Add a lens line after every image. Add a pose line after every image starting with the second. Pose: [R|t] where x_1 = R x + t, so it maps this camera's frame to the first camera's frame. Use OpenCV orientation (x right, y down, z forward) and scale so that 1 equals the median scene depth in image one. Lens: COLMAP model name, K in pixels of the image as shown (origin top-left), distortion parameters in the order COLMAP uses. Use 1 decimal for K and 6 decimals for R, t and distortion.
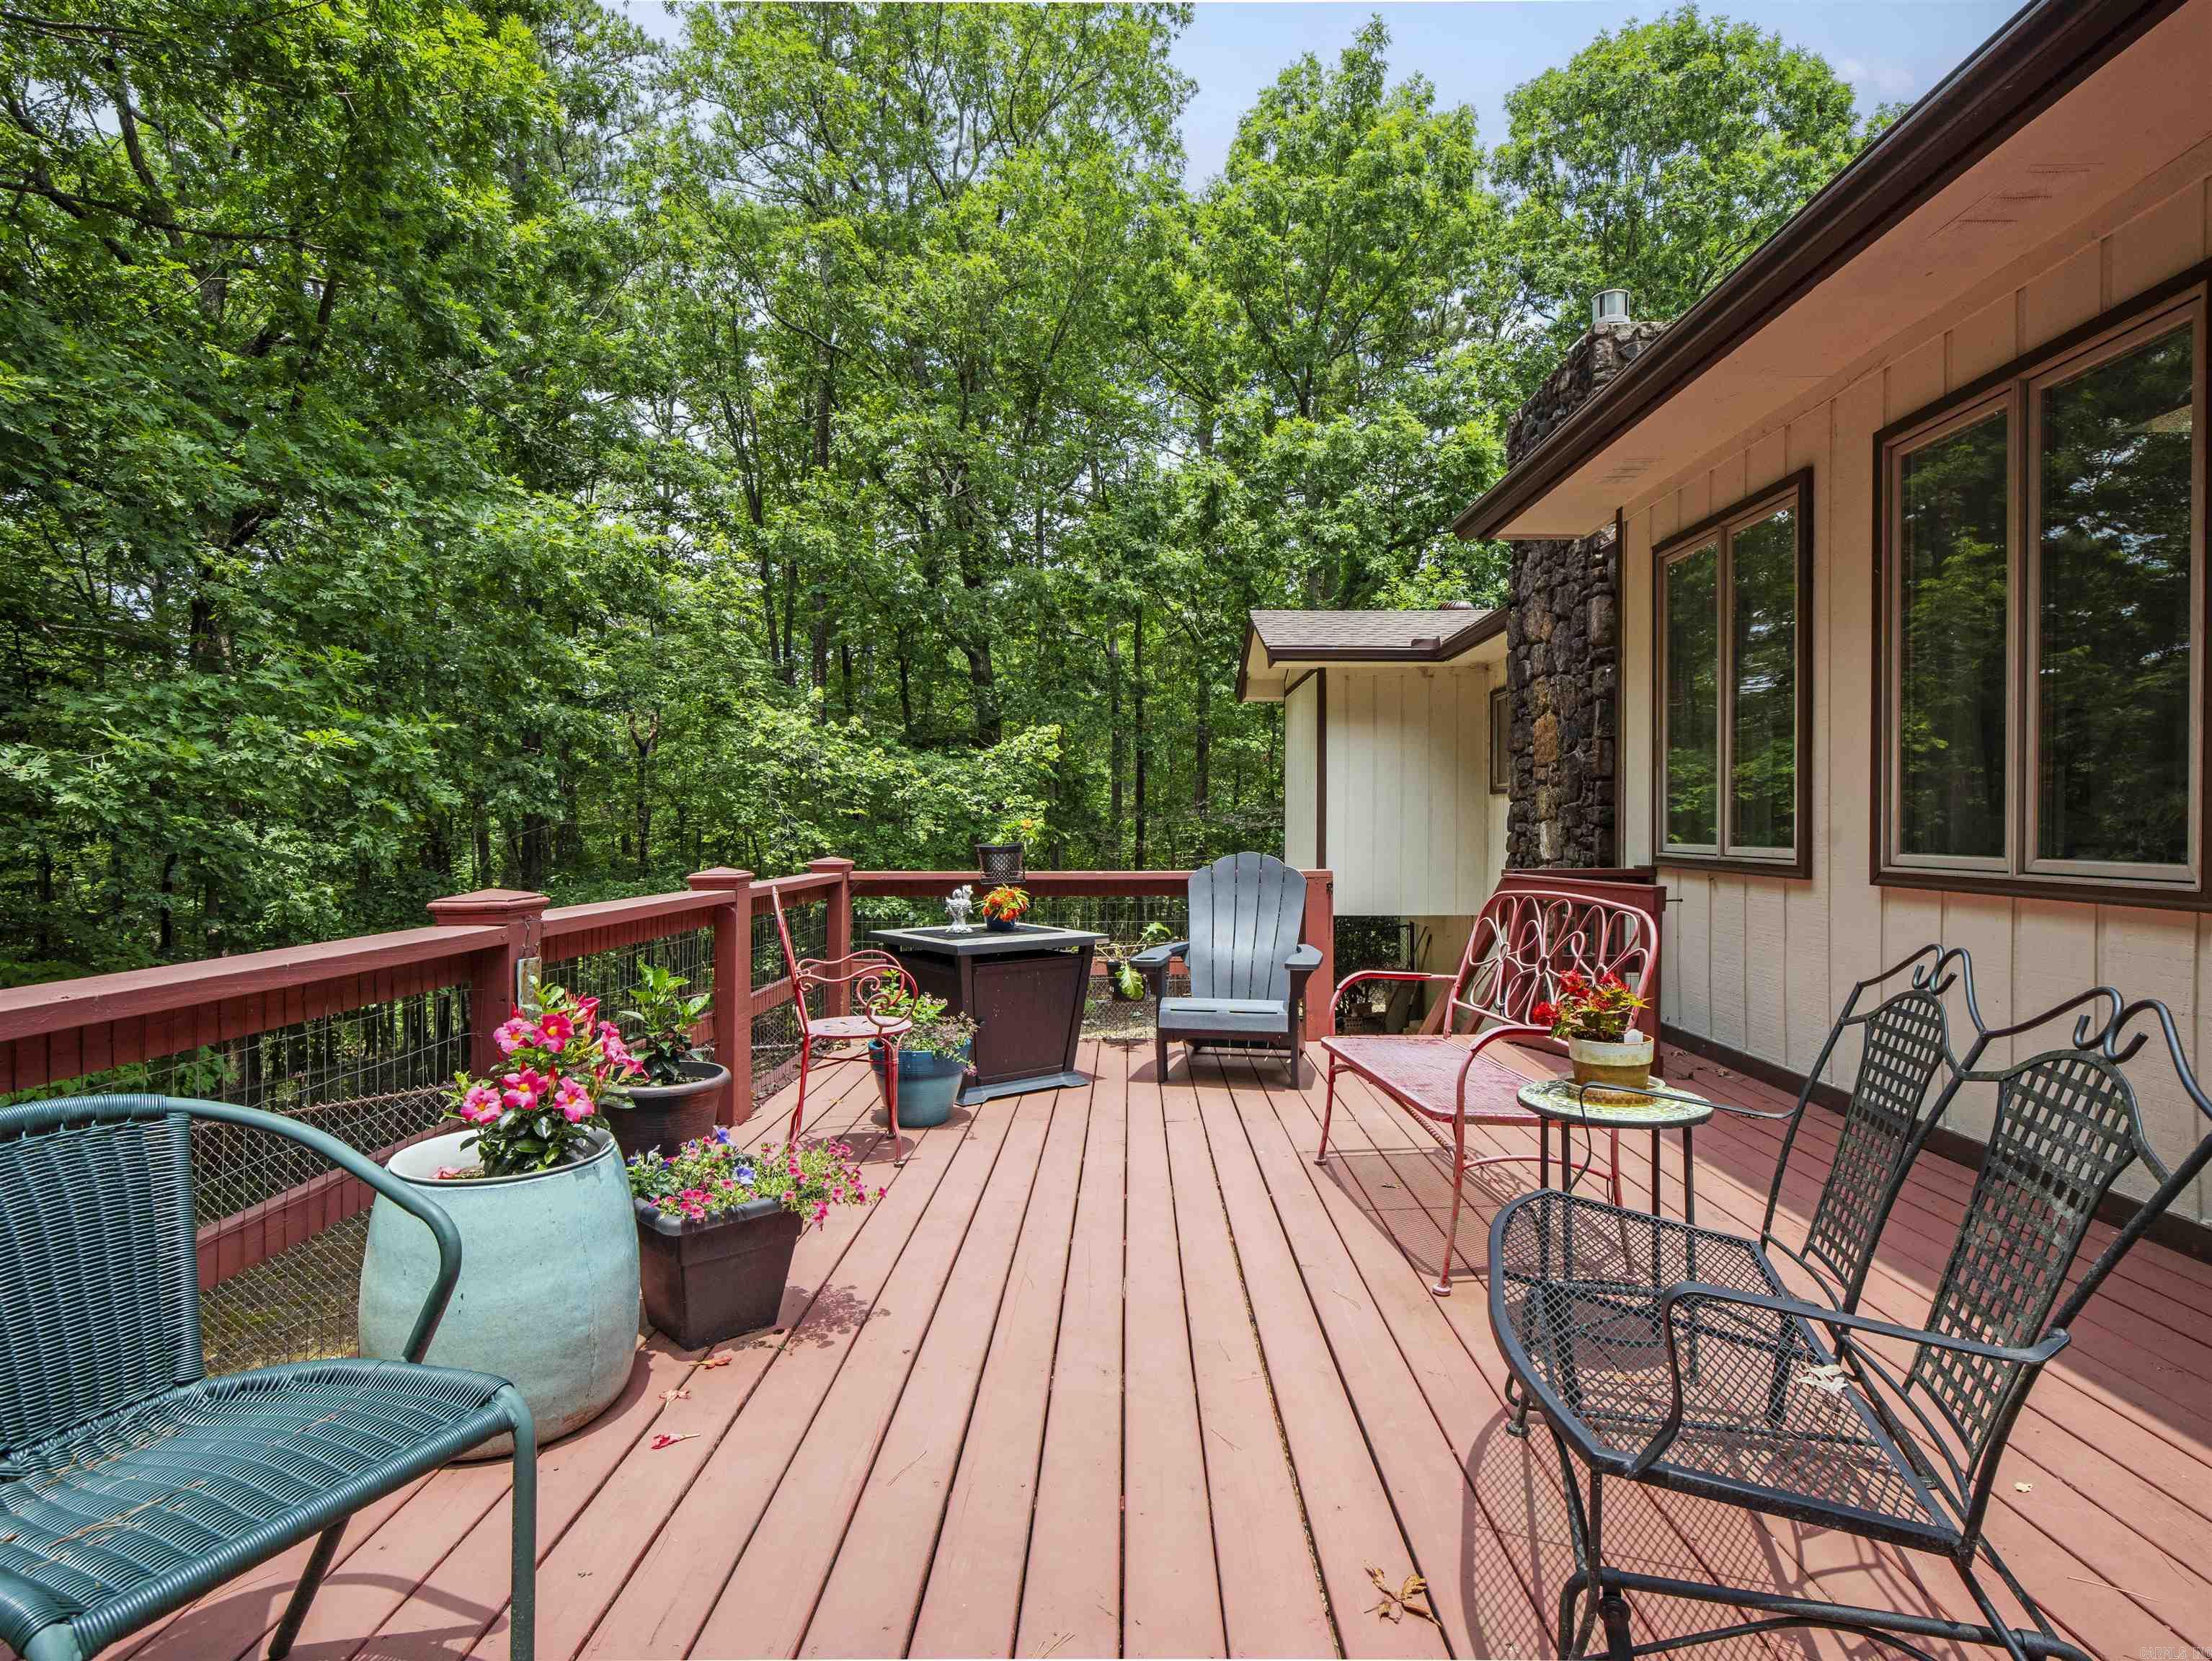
lens RADIAL K [[1150.3, 0, 1118.0], [0, 1150.3, 817.0], [0, 0, 1]] dist [-0.023946, 0.007766]
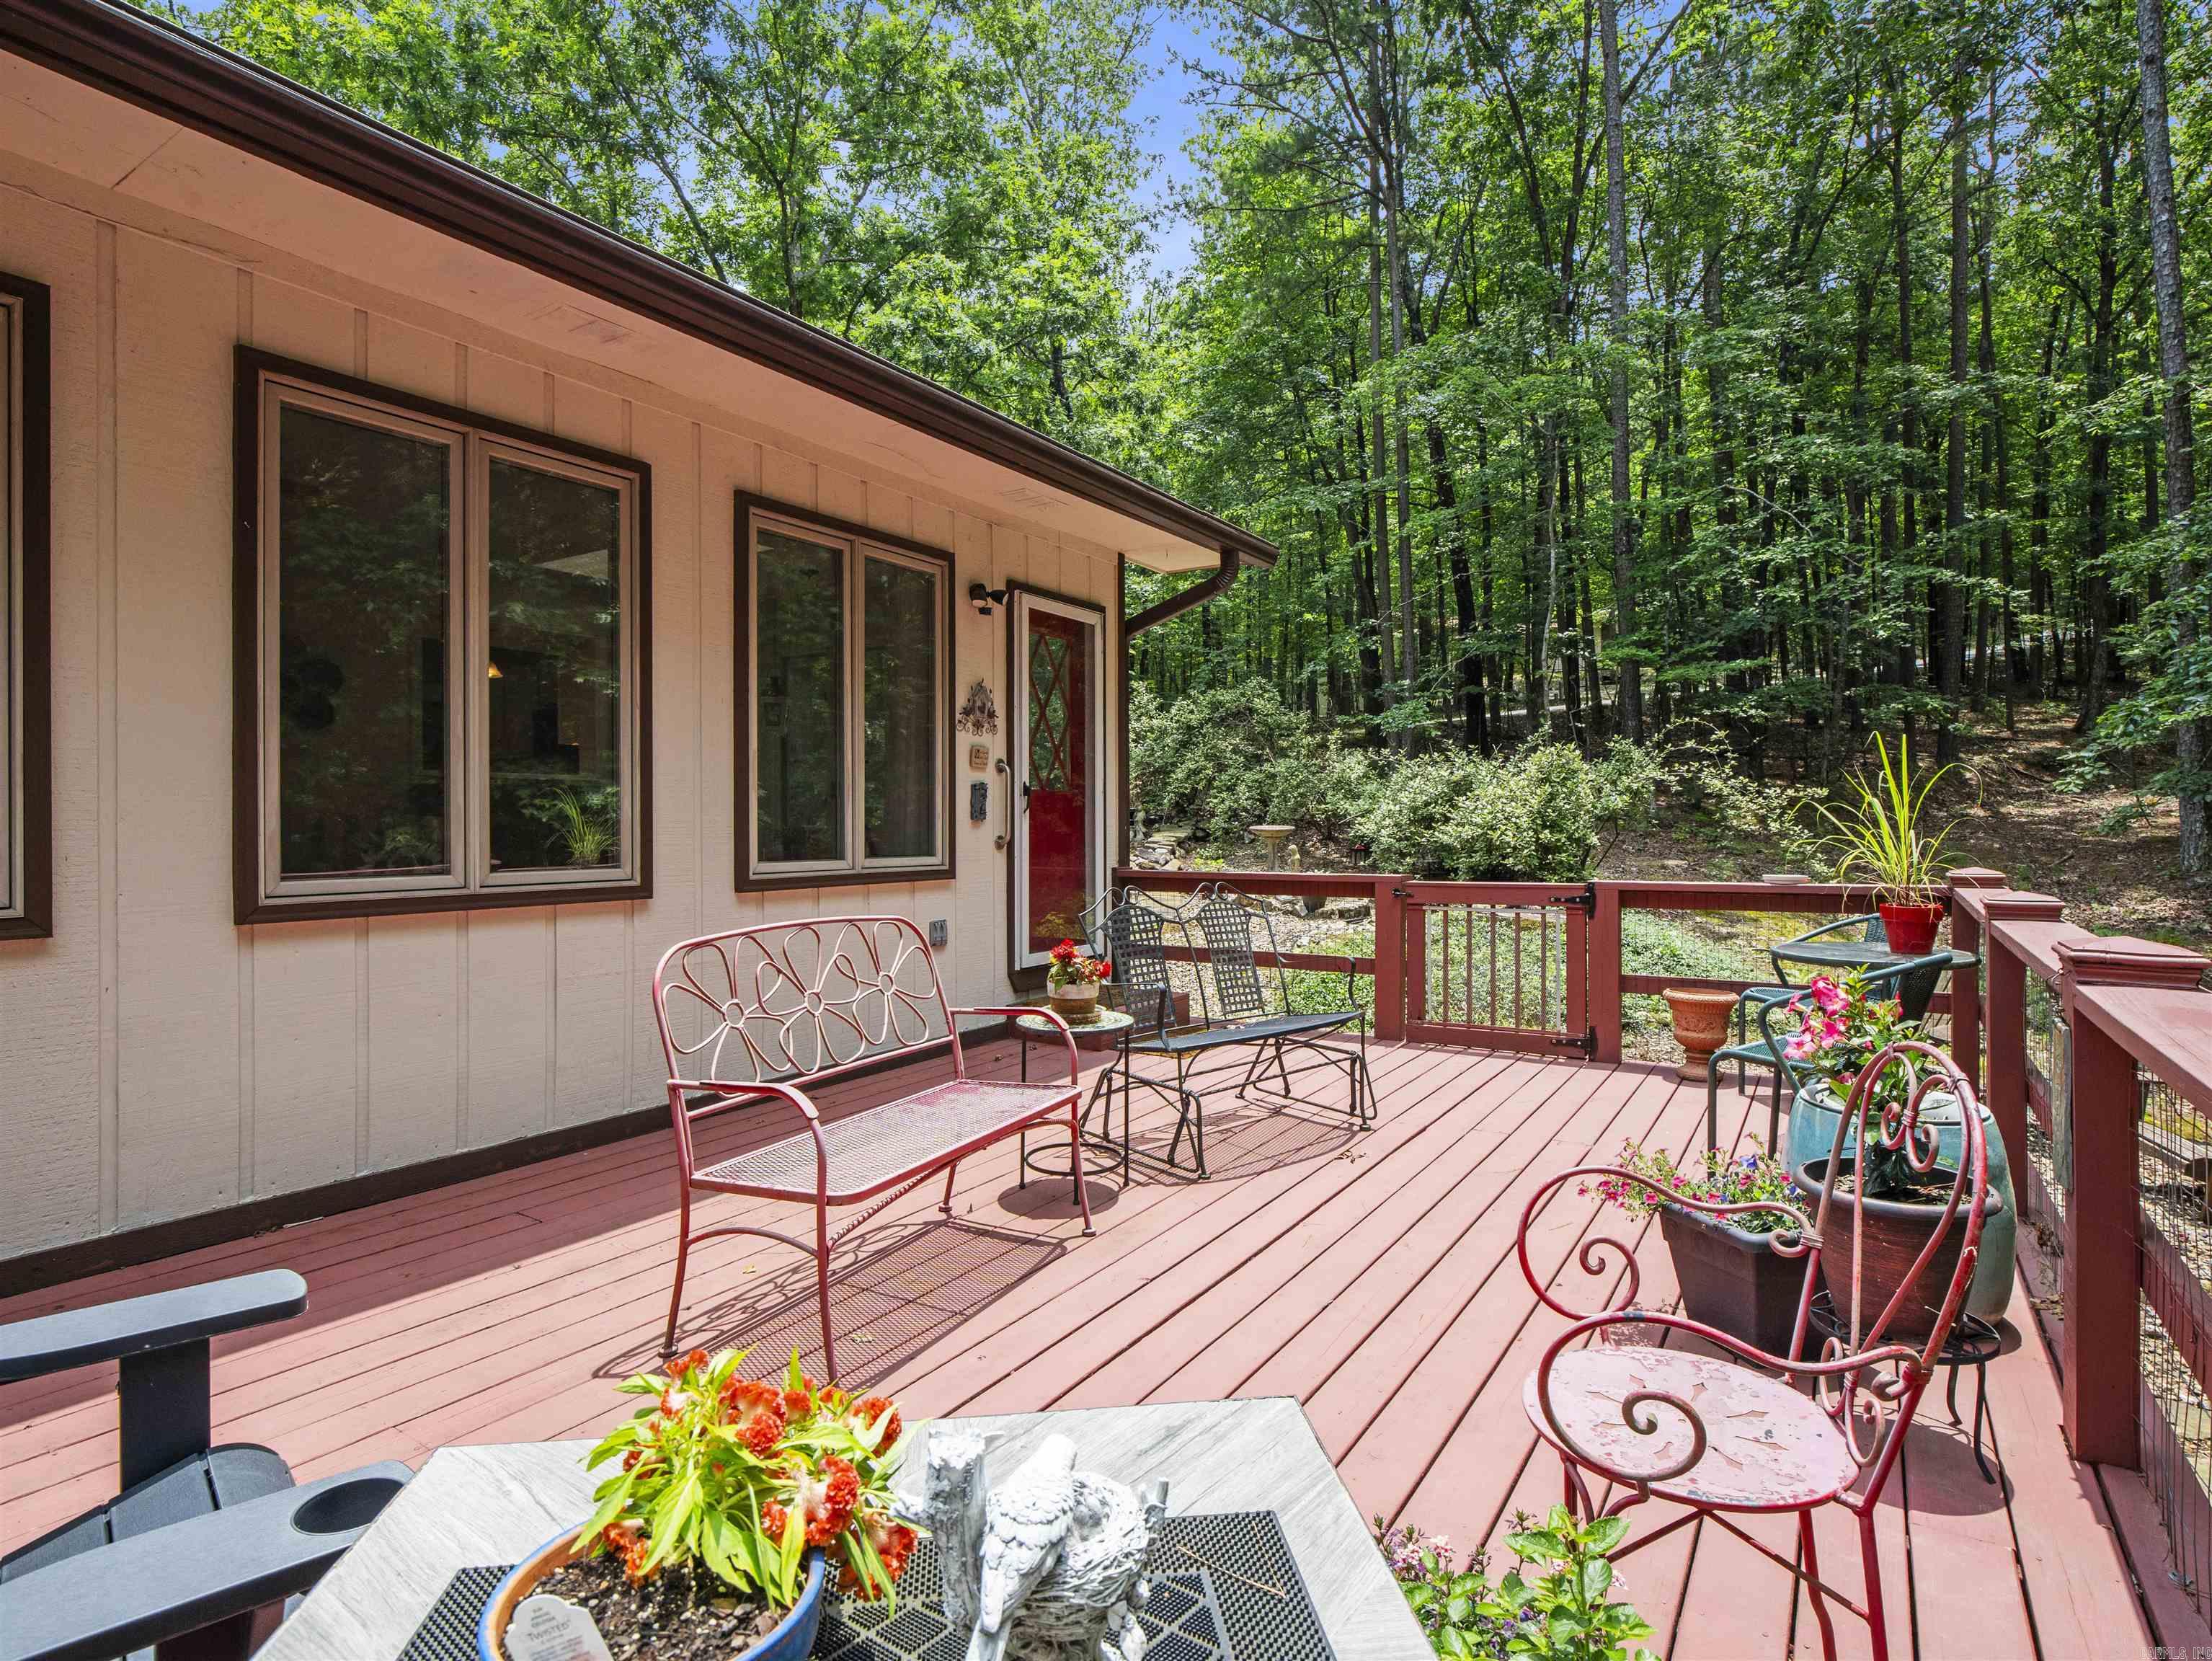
lens RADIAL K [[1150.3, 0, 1118.0], [0, 1150.3, 817.0], [0, 0, 1]] dist [-0.023946, 0.007766]
pose [[-0.843601, -0.000026, 0.536971, -0.316930], [0.000253, 1.000000, 0.000446, -0.018282], [-0.536971, 0.000513, -0.843601, 1.624231]]
